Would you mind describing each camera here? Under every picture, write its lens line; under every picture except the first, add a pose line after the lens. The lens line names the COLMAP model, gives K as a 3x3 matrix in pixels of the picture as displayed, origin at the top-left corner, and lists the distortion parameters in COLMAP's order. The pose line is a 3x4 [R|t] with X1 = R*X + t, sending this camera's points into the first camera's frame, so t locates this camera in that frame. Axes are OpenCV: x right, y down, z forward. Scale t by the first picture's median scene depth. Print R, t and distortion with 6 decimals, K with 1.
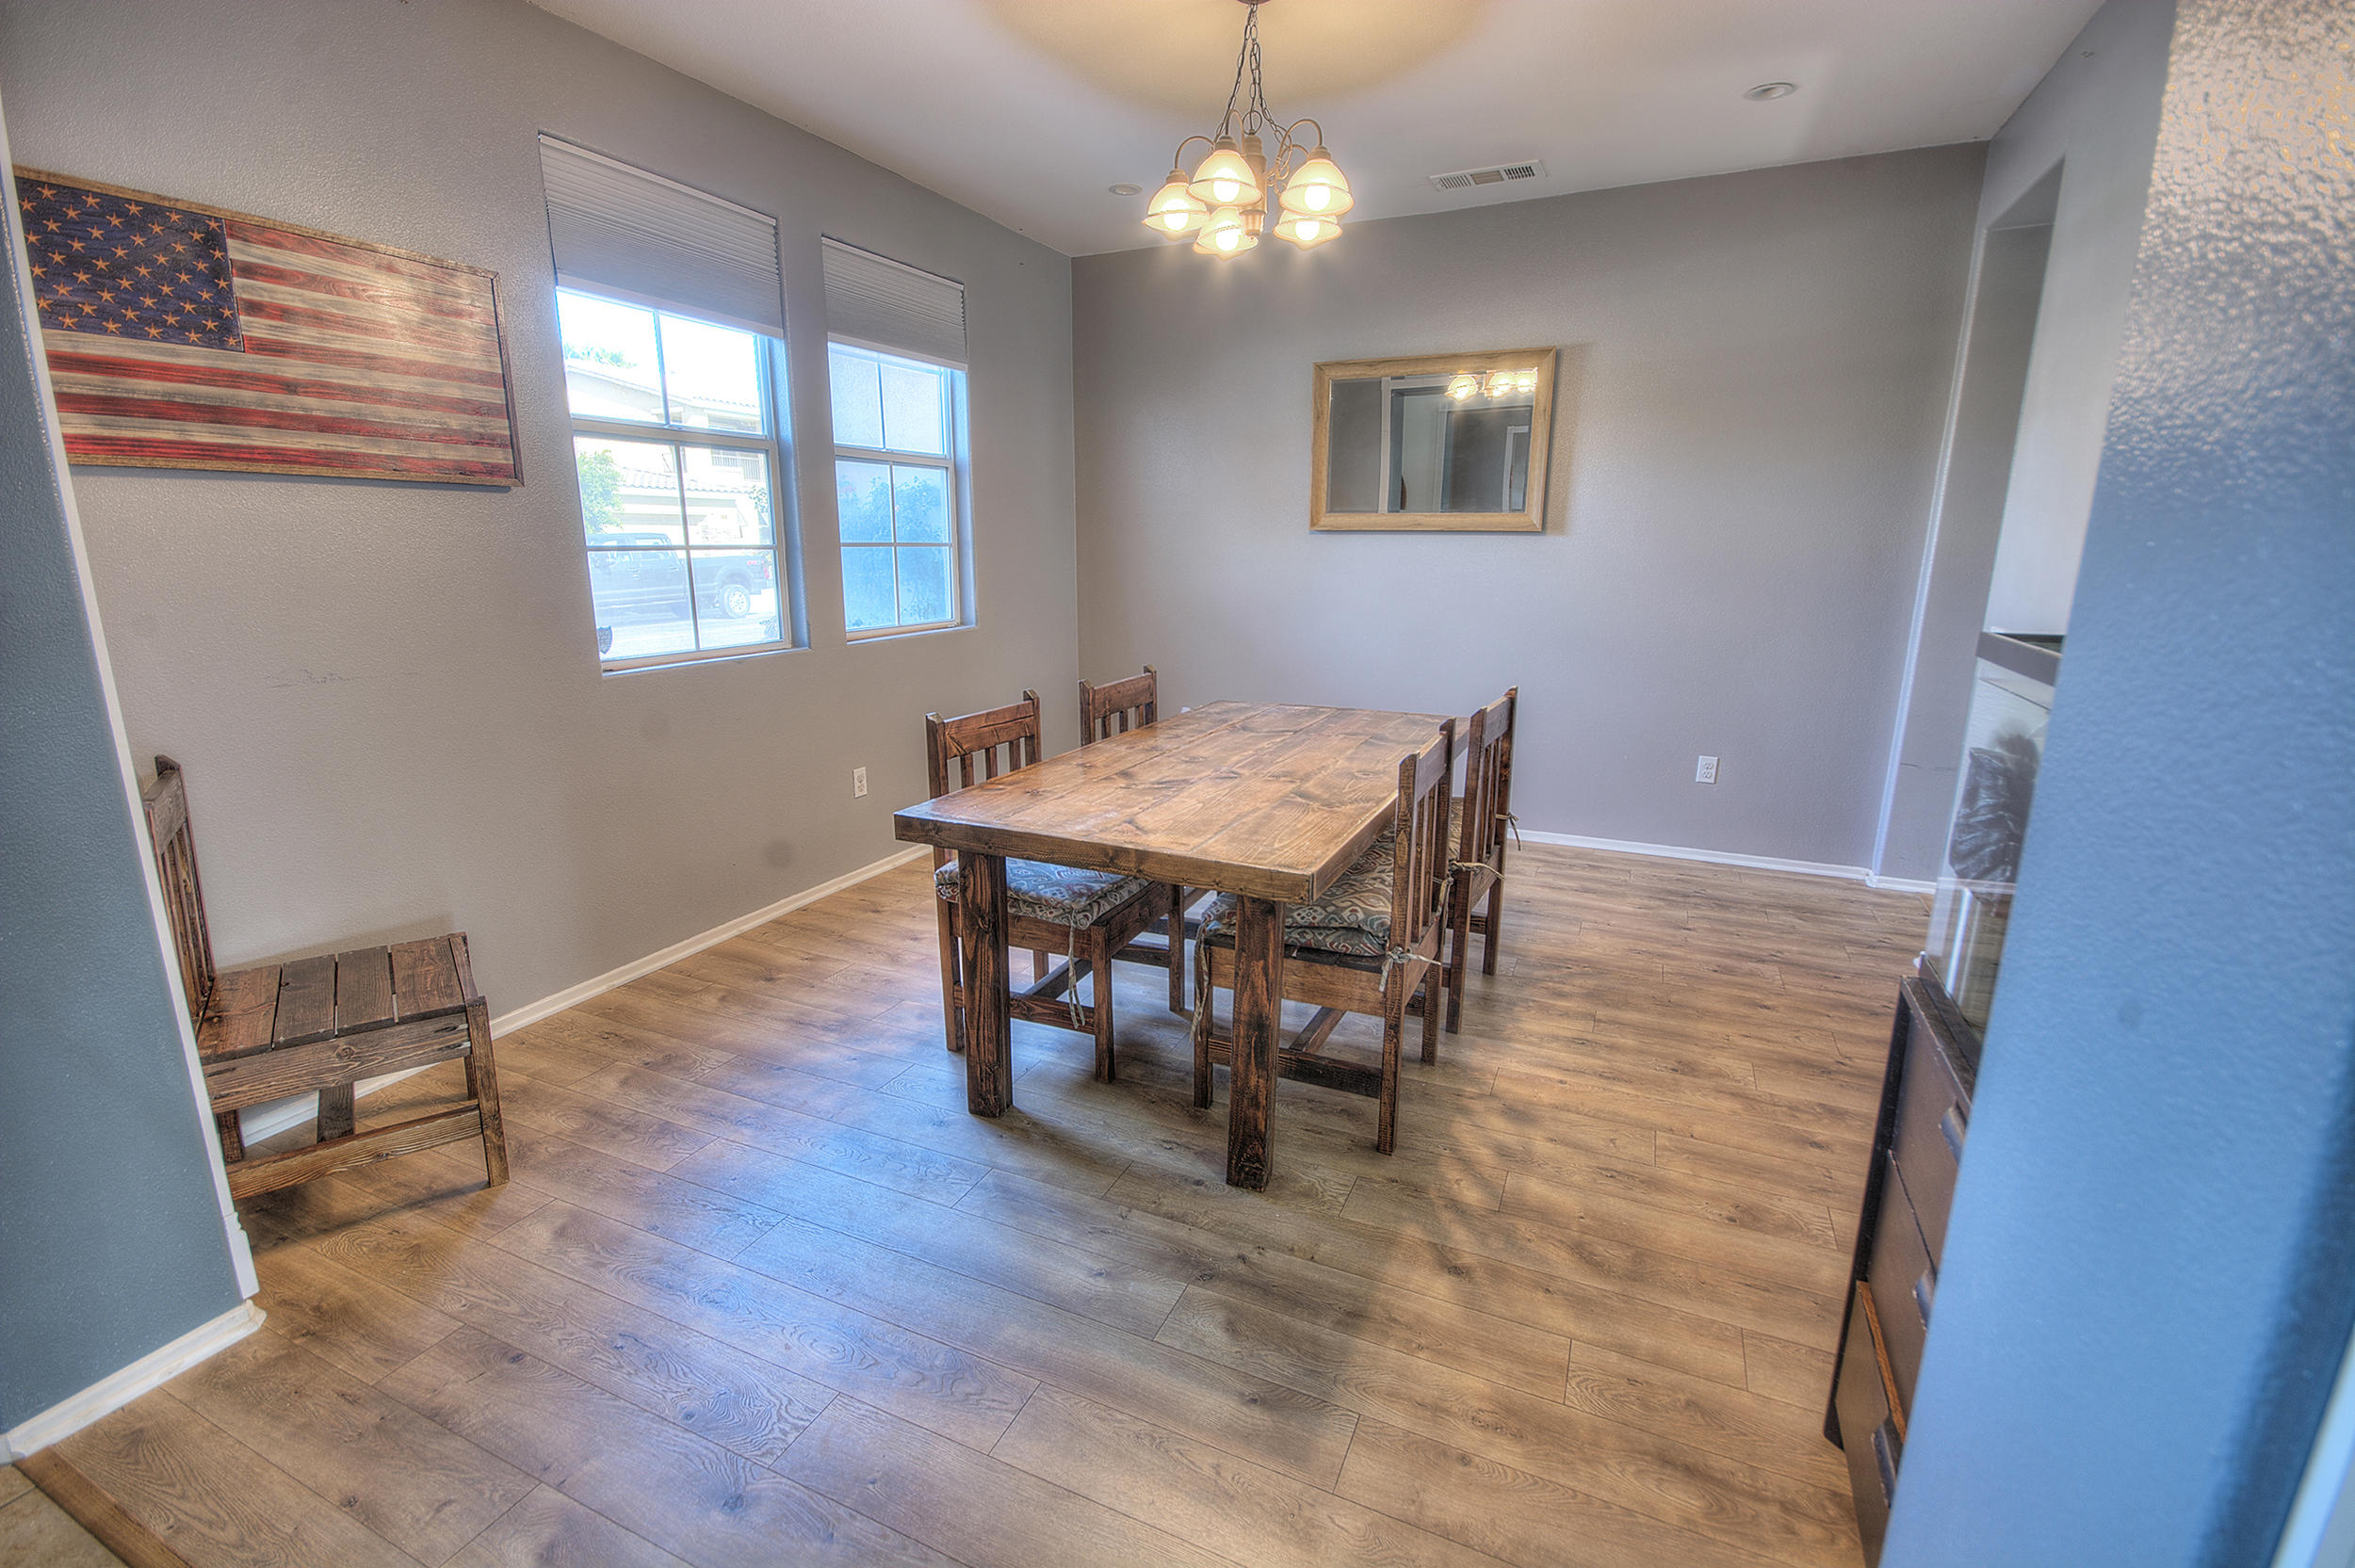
lens RADIAL K [[1045.3, 0, 1182.1], [0, 1045.3, 785.9], [0, 0, 1]] dist [0.020620, -0.019122]
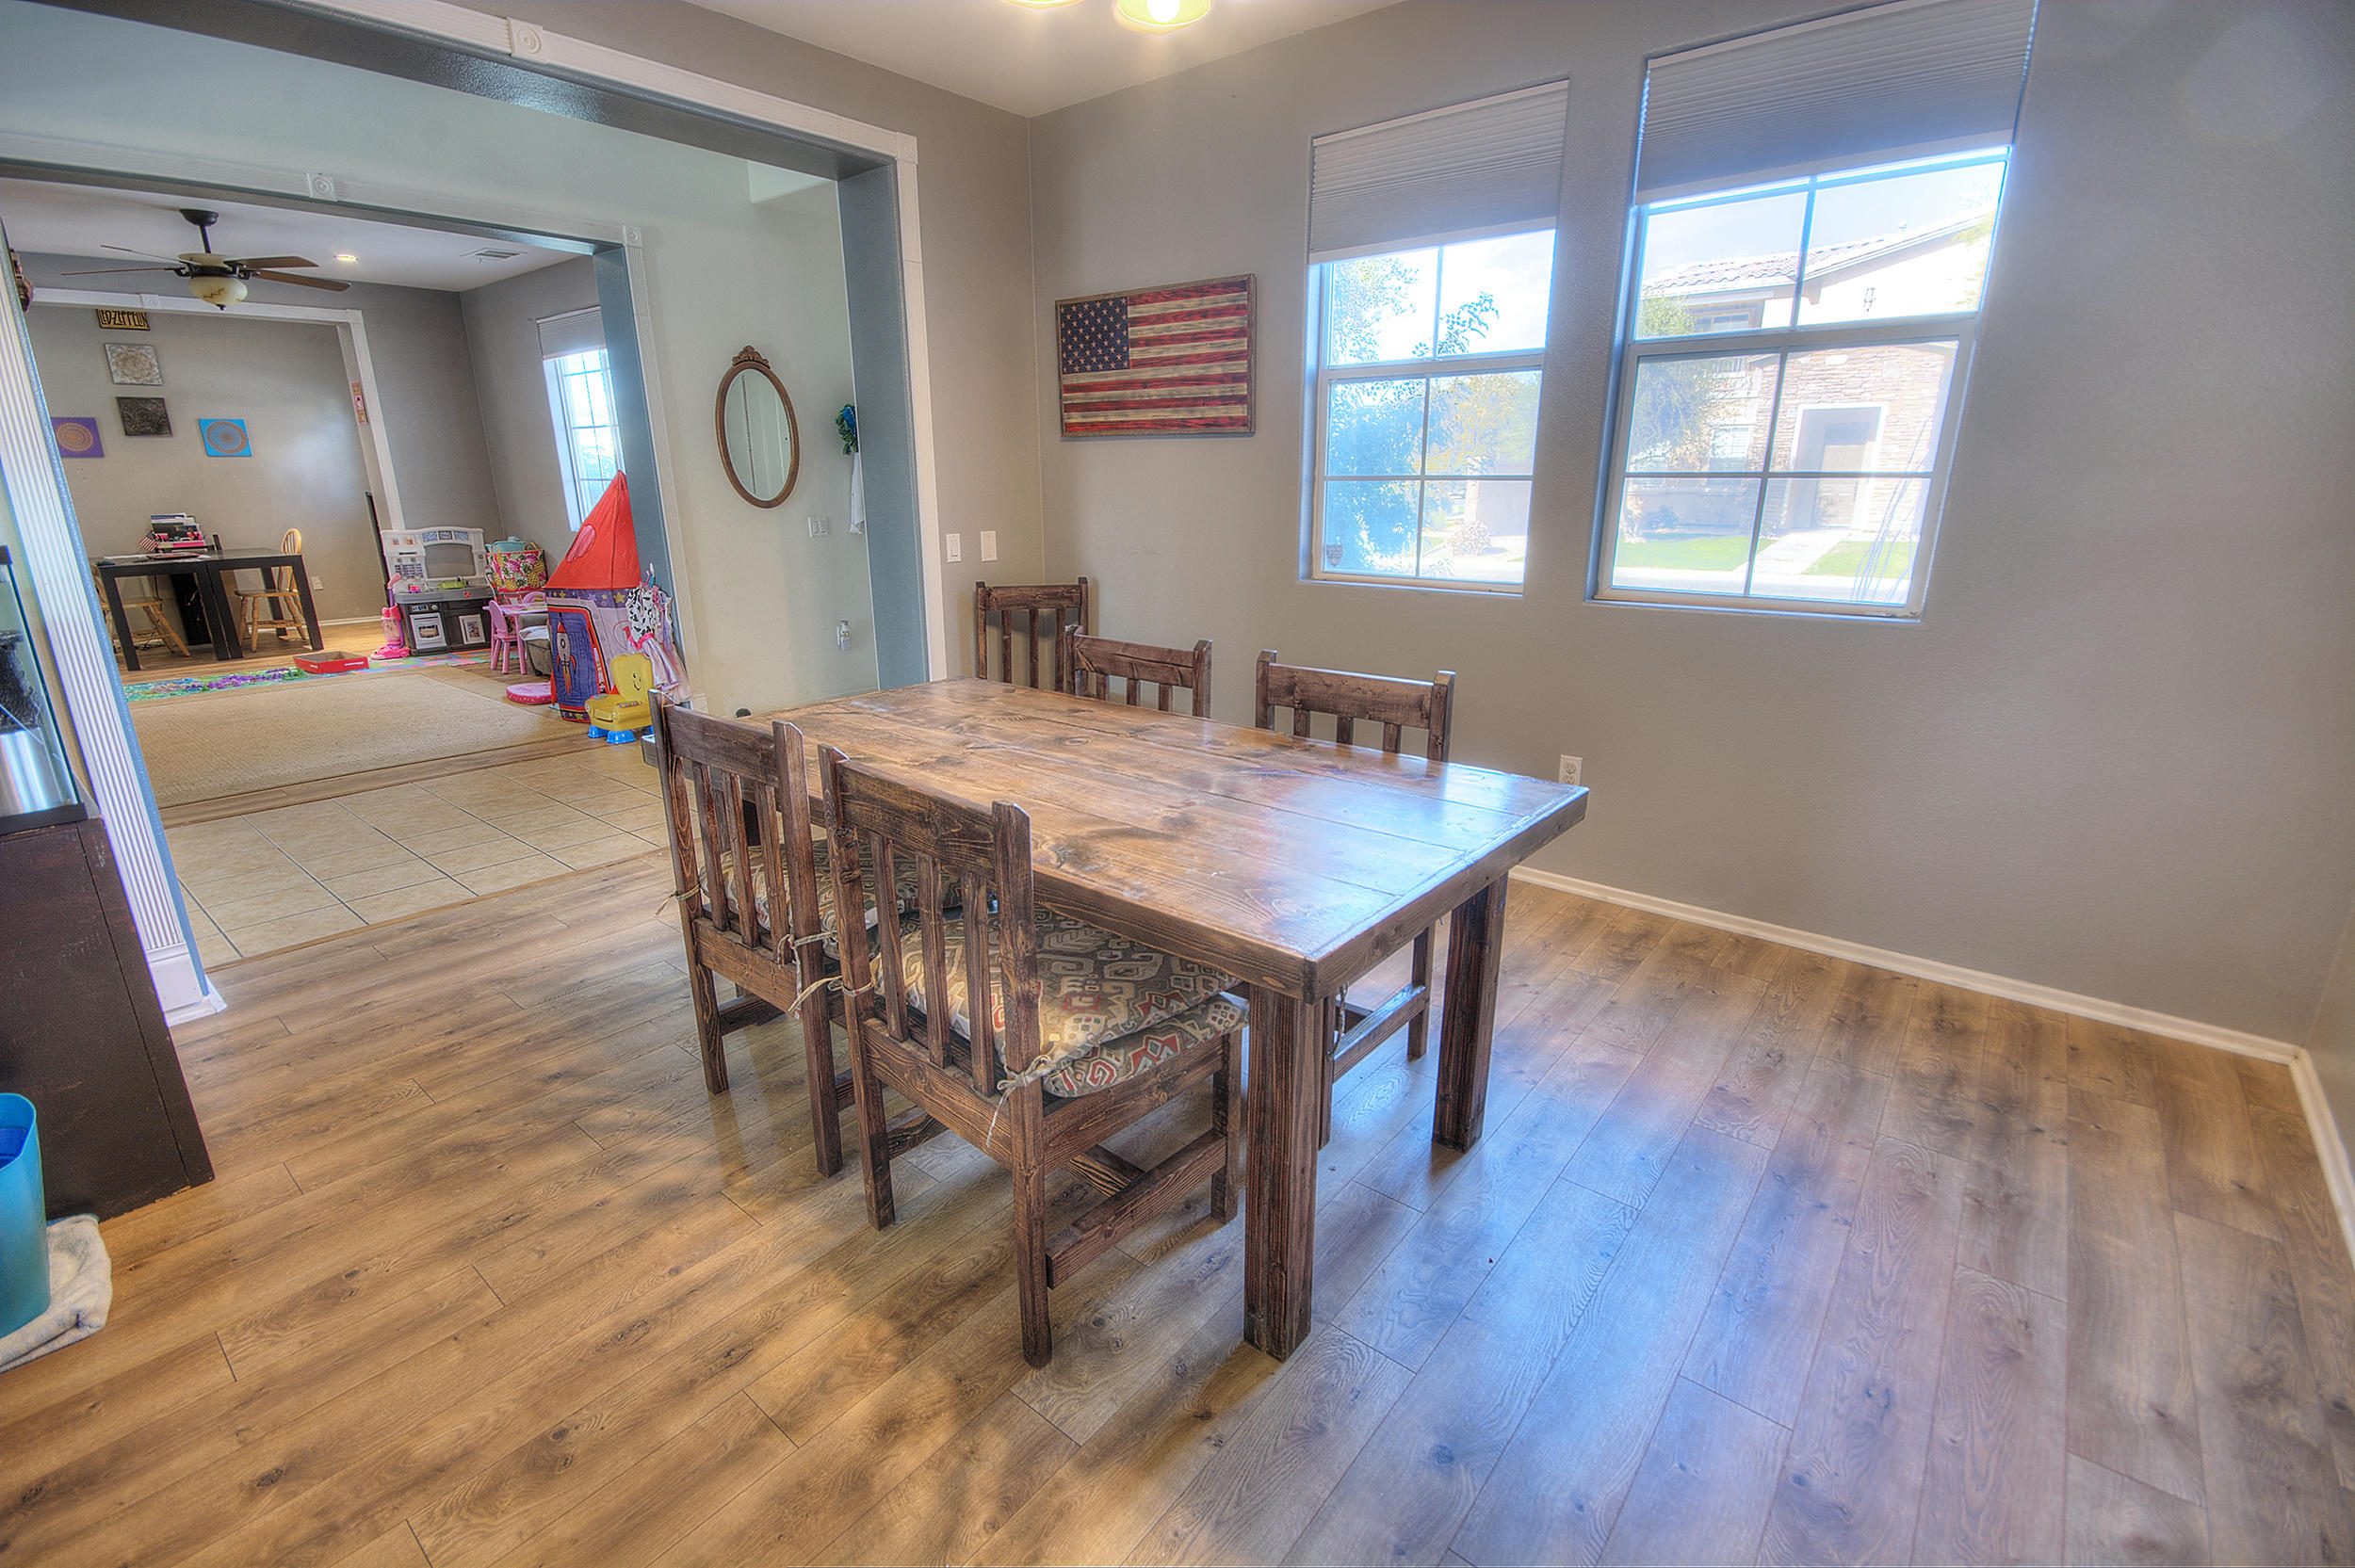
lens RADIAL K [[1045.3, 0, 1182.1], [0, 1045.3, 785.9], [0, 0, 1]] dist [0.020620, -0.019122]
pose [[-0.264405, 0.274293, -0.924583, 0.947193], [-0.213772, 0.918183, 0.333528, -0.354644], [0.940421, 0.285837, -0.184136, 1.552036]]
